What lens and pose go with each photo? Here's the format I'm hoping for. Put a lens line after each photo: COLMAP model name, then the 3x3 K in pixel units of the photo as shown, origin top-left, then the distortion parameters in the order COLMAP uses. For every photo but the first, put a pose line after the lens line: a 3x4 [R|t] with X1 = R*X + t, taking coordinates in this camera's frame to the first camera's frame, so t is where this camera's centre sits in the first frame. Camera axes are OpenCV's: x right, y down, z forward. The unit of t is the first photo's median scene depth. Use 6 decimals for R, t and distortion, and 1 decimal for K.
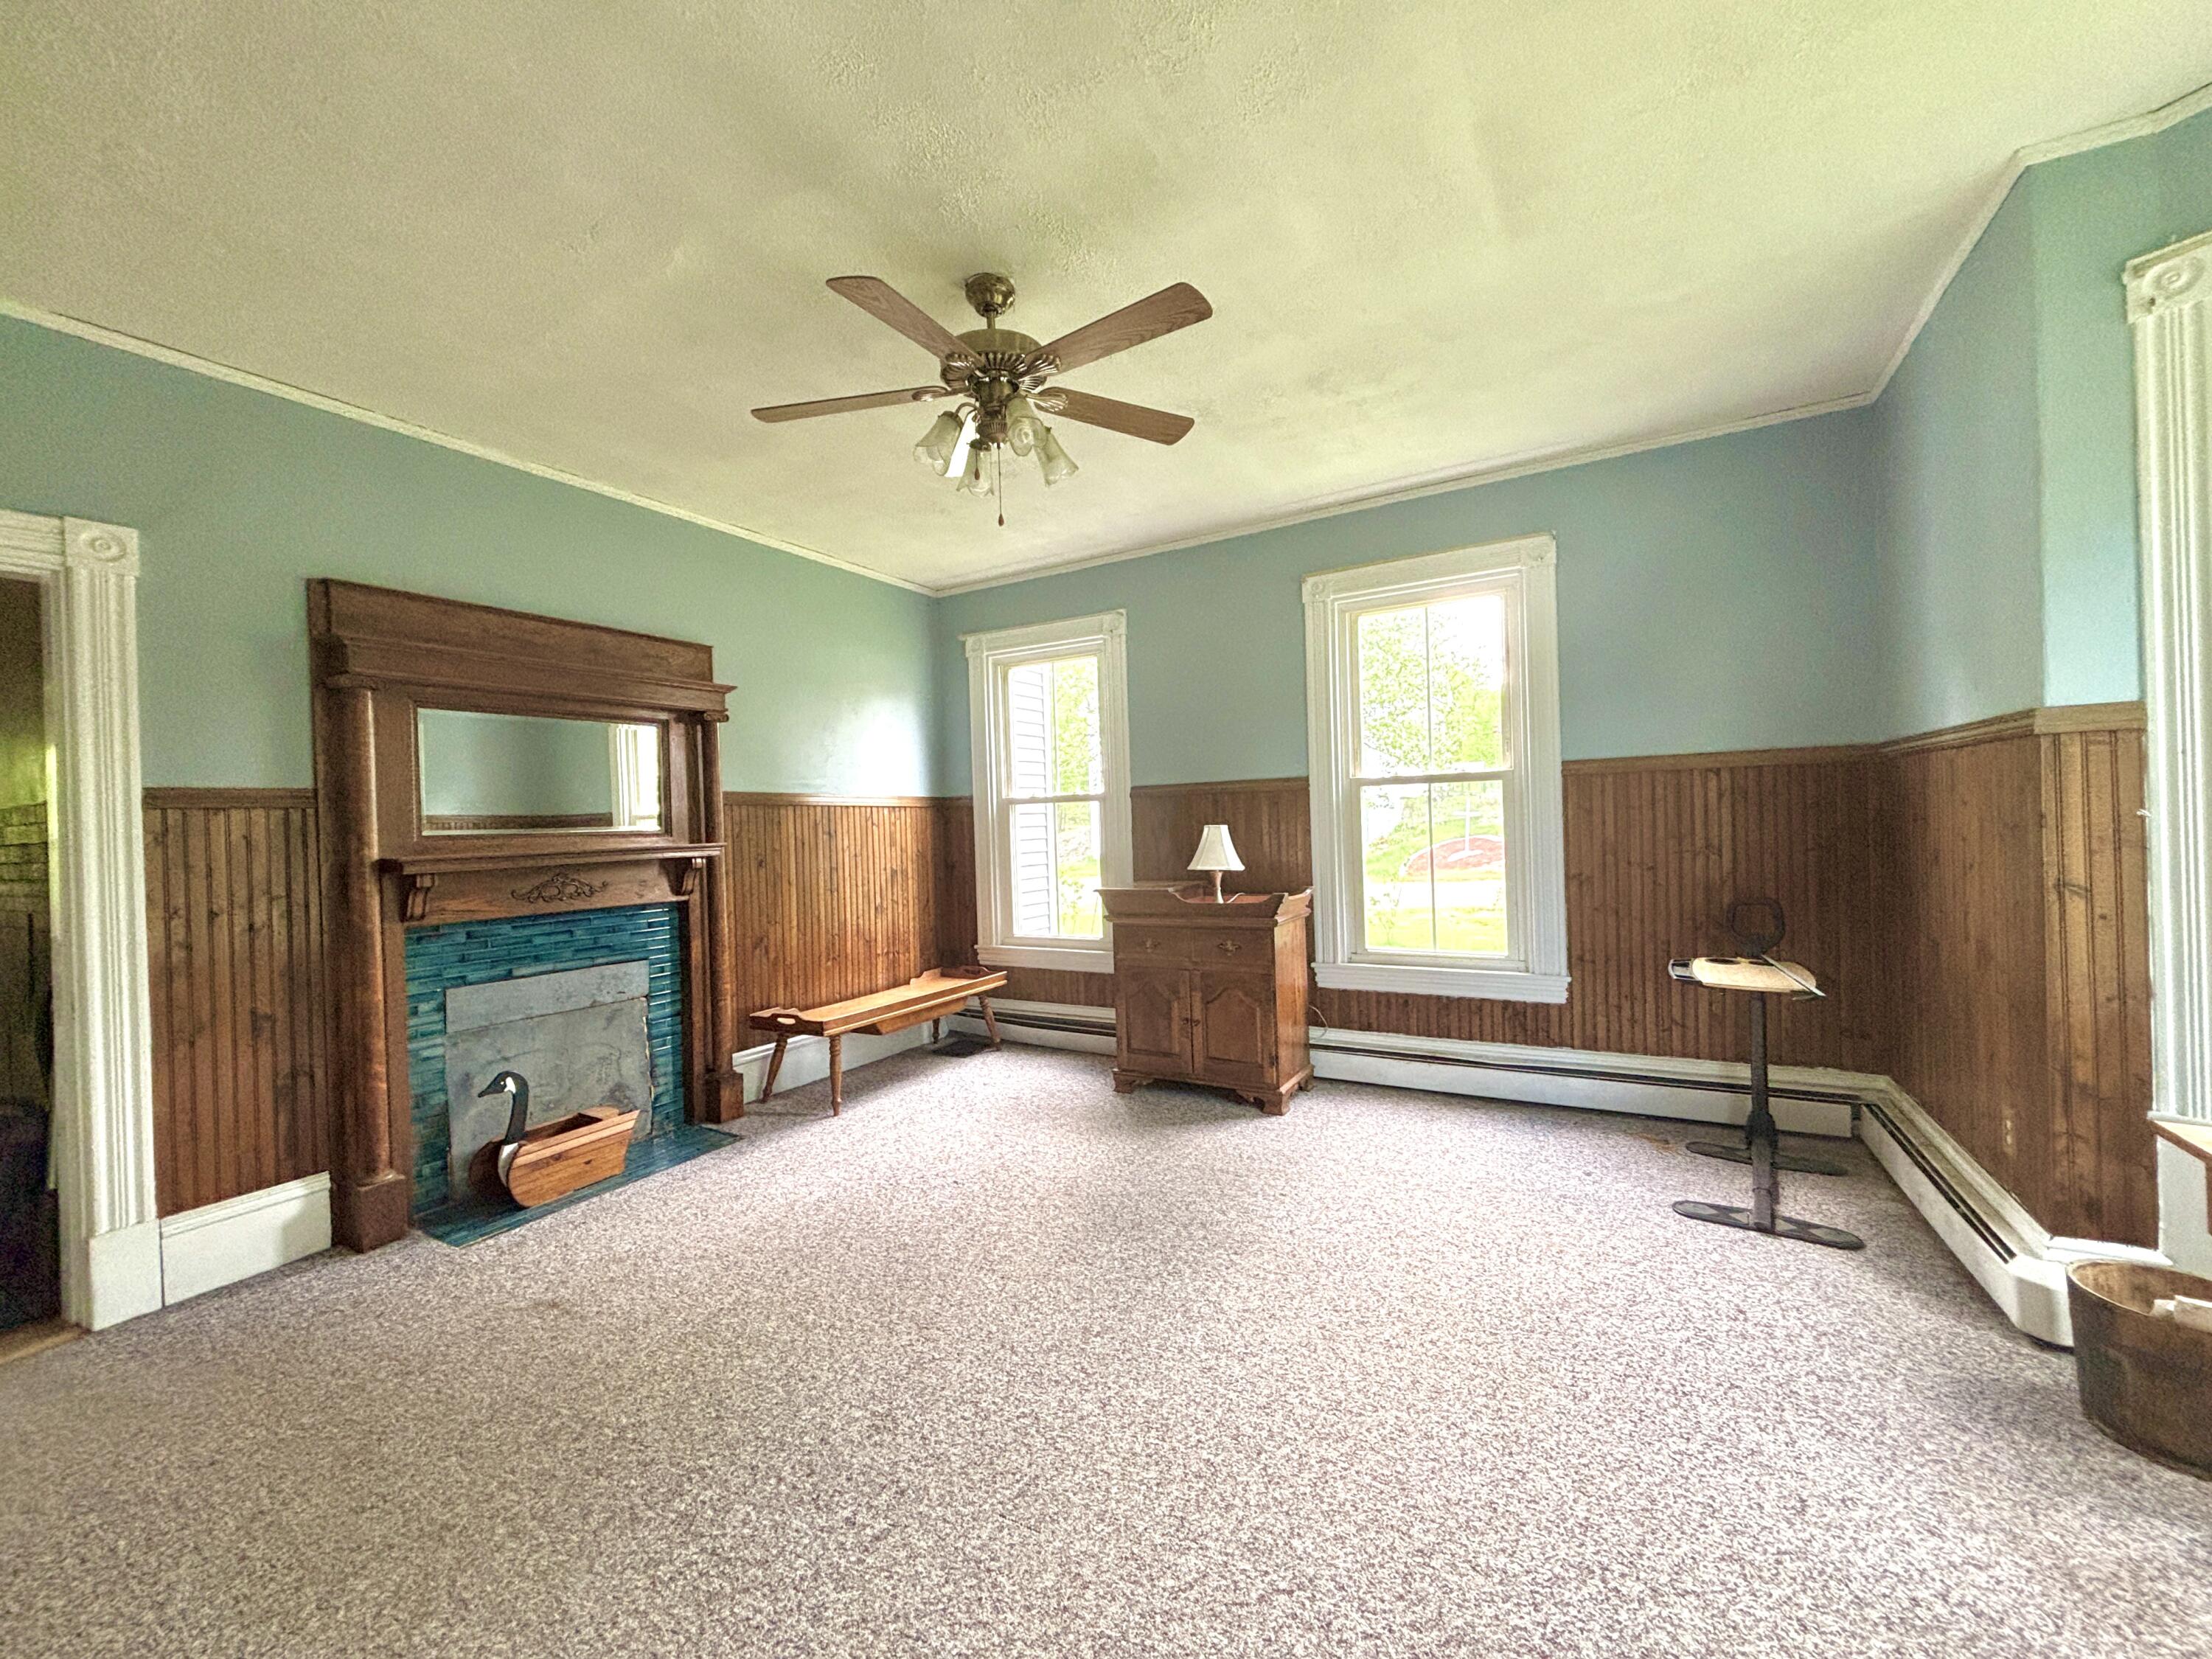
lens RADIAL K [[889.9, 0, 1099.4], [0, 889.9, 825.1], [0, 0, 1]] dist [0.020204, -0.012281]
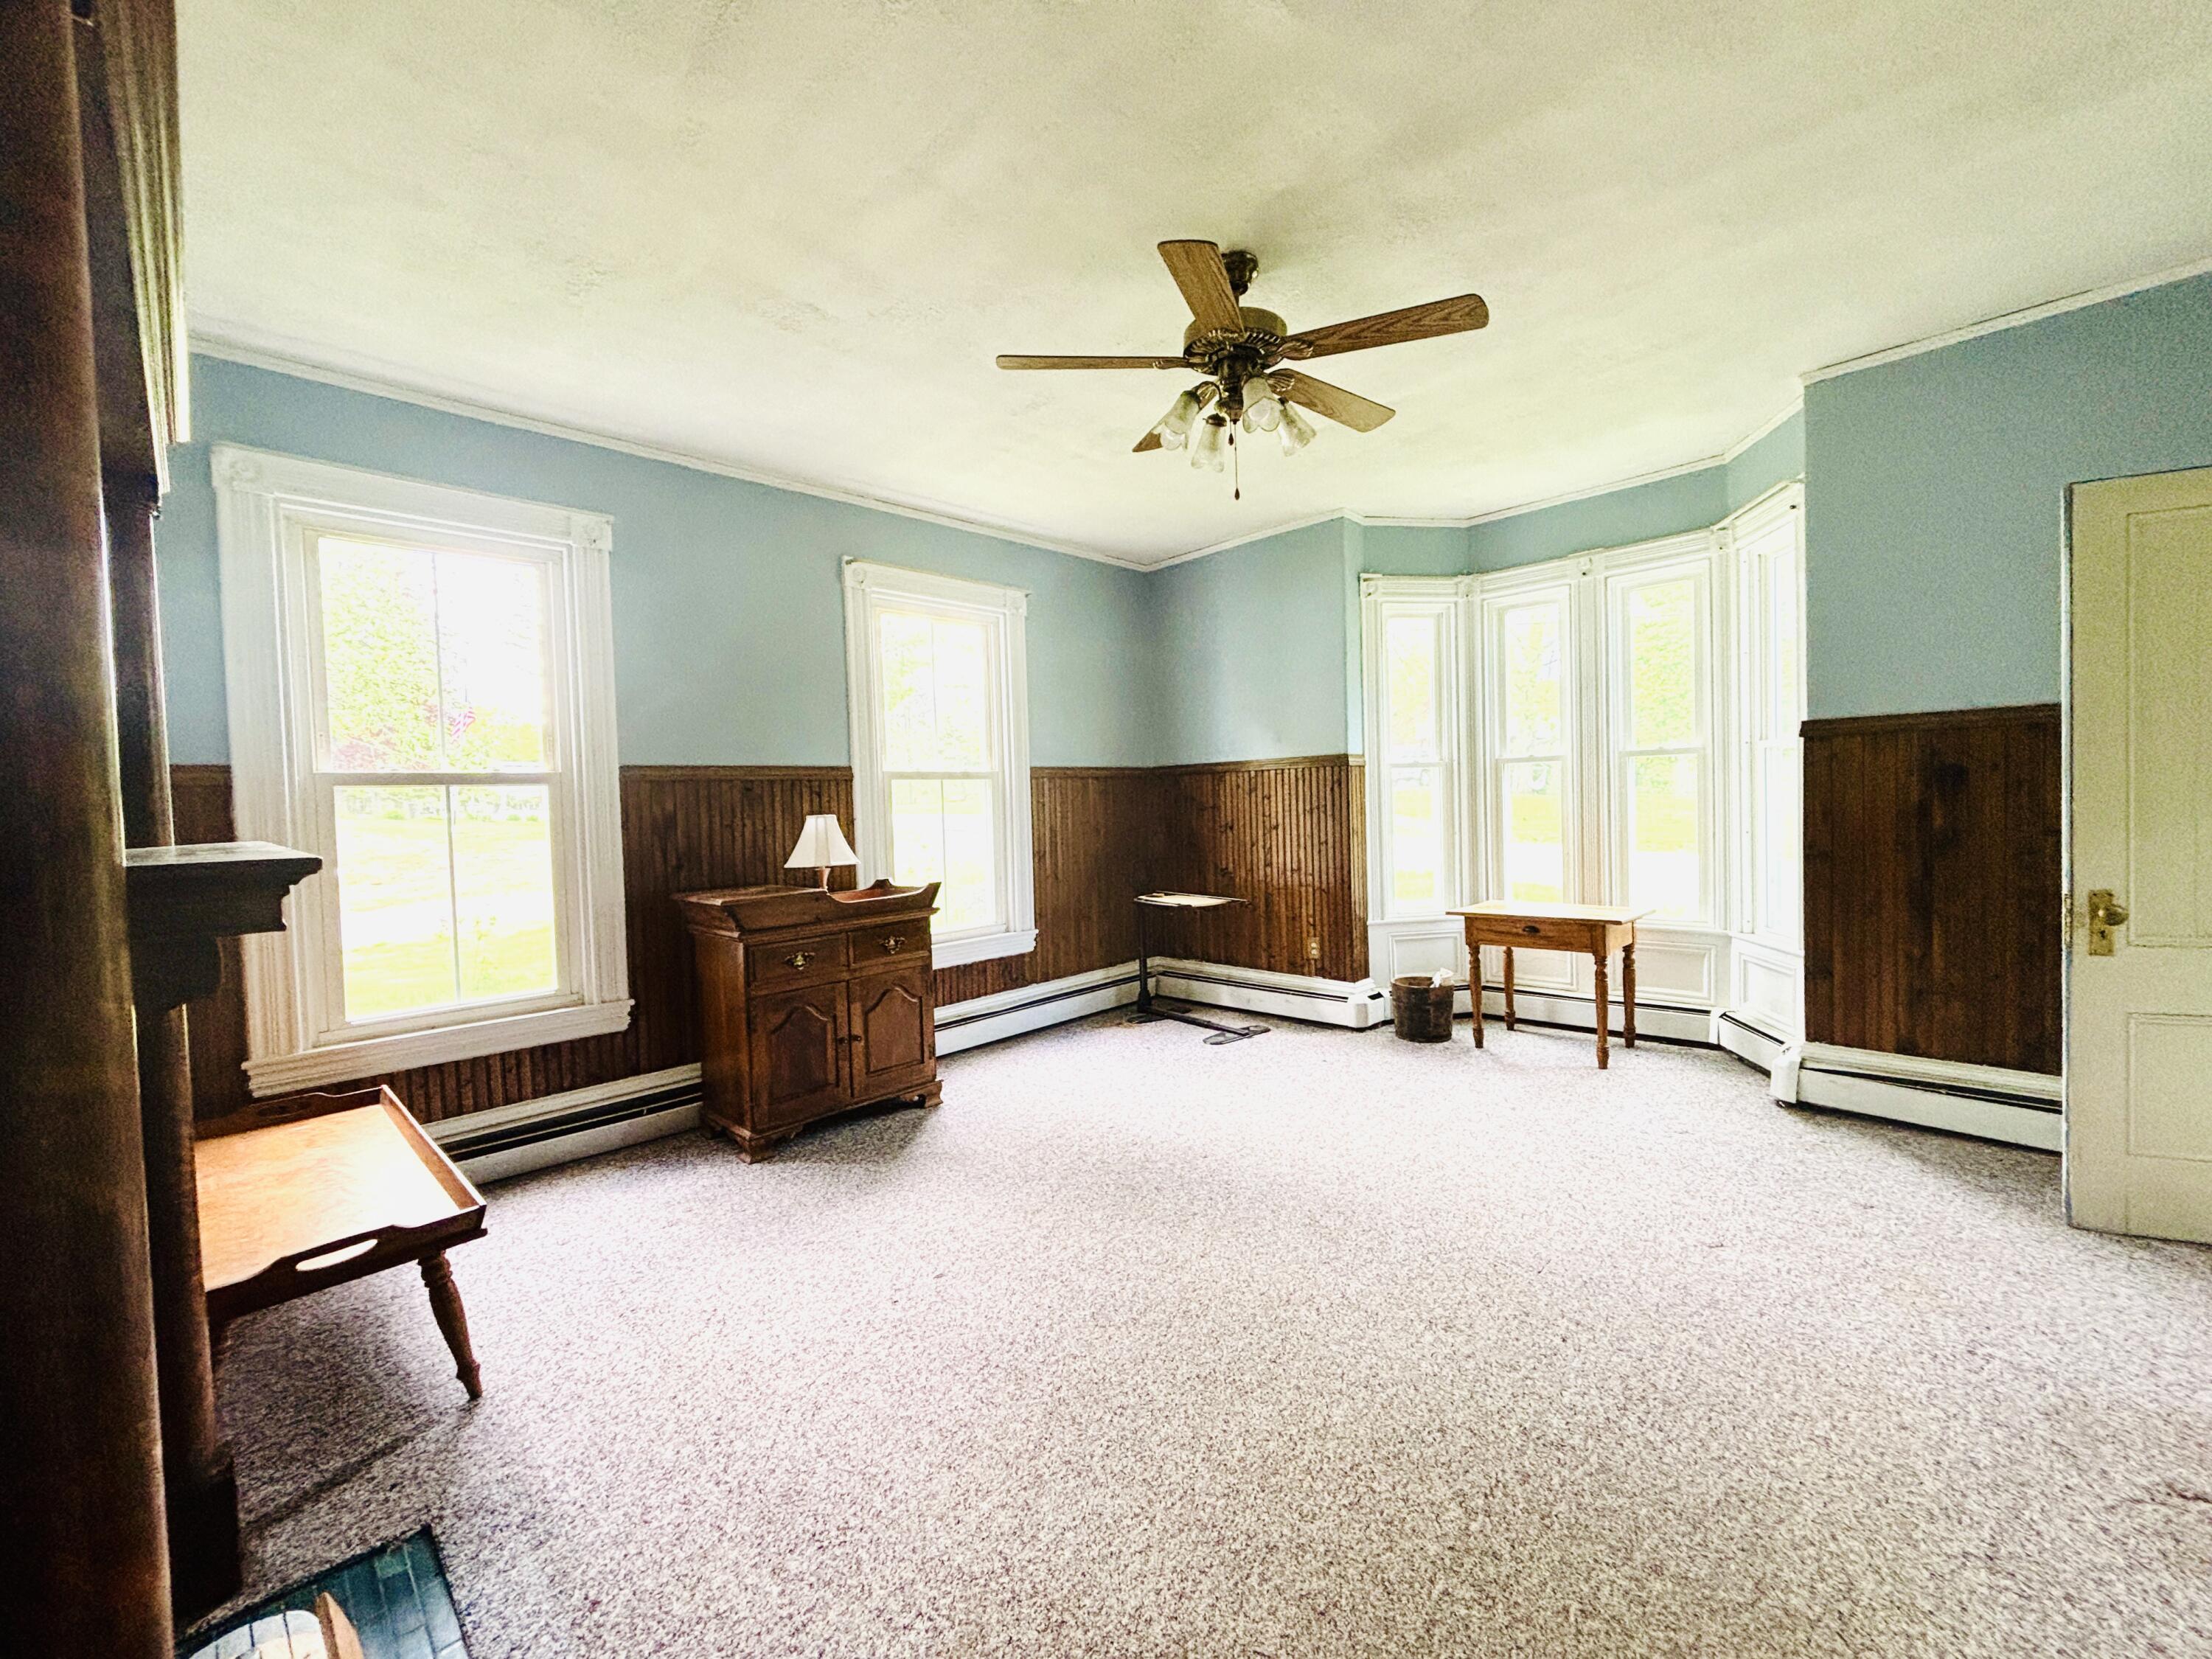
lens RADIAL K [[889.9, 0, 1099.4], [0, 889.9, 825.1], [0, 0, 1]] dist [0.020204, -0.012281]
pose [[0.250353, 0.002159, 0.968152, -0.736260], [0.030708, 0.999477, -0.010170, 0.031183], [-0.967668, 0.032277, 0.250155, 0.581177]]
